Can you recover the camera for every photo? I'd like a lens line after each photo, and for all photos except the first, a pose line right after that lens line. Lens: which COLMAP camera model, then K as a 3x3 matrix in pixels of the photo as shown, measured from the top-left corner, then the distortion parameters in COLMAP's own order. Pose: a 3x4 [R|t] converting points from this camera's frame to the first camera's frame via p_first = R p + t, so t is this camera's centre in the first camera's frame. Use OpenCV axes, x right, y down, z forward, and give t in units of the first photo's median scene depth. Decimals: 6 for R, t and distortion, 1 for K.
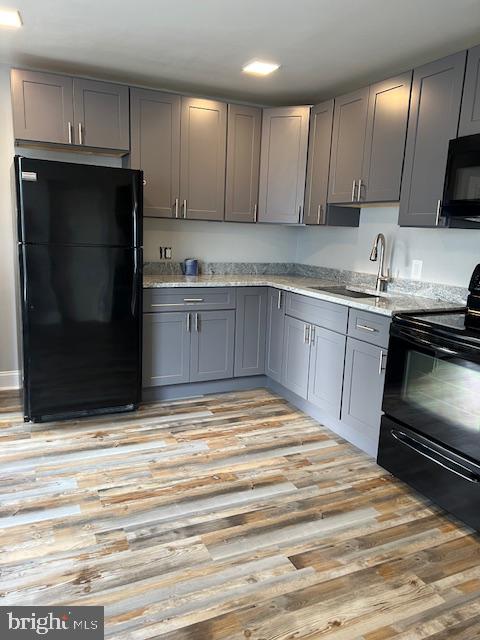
lens RADIAL K [[483.2, 0, 240.0], [0, 483.2, 320.0], [0, 0, 1]] dist [0.074439, -0.080311]
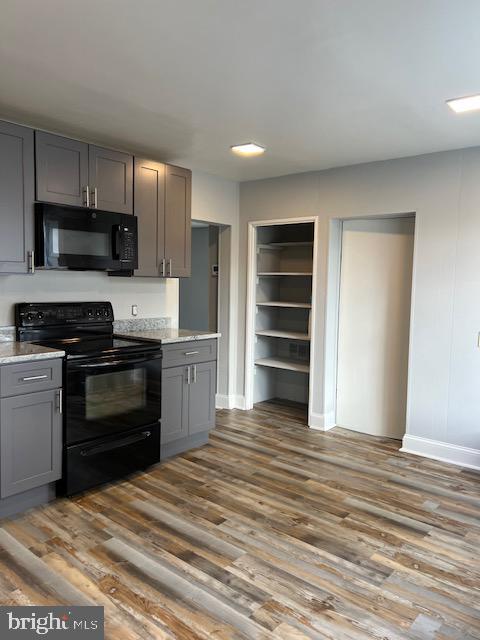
lens RADIAL K [[483.2, 0, 240.0], [0, 483.2, 320.0], [0, 0, 1]] dist [0.074439, -0.080311]
pose [[-0.429267, -0.120140, 0.895152, -0.980334], [0.127850, 0.973050, 0.191905, -0.290220], [-0.894083, 0.196824, -0.402338, 1.265474]]
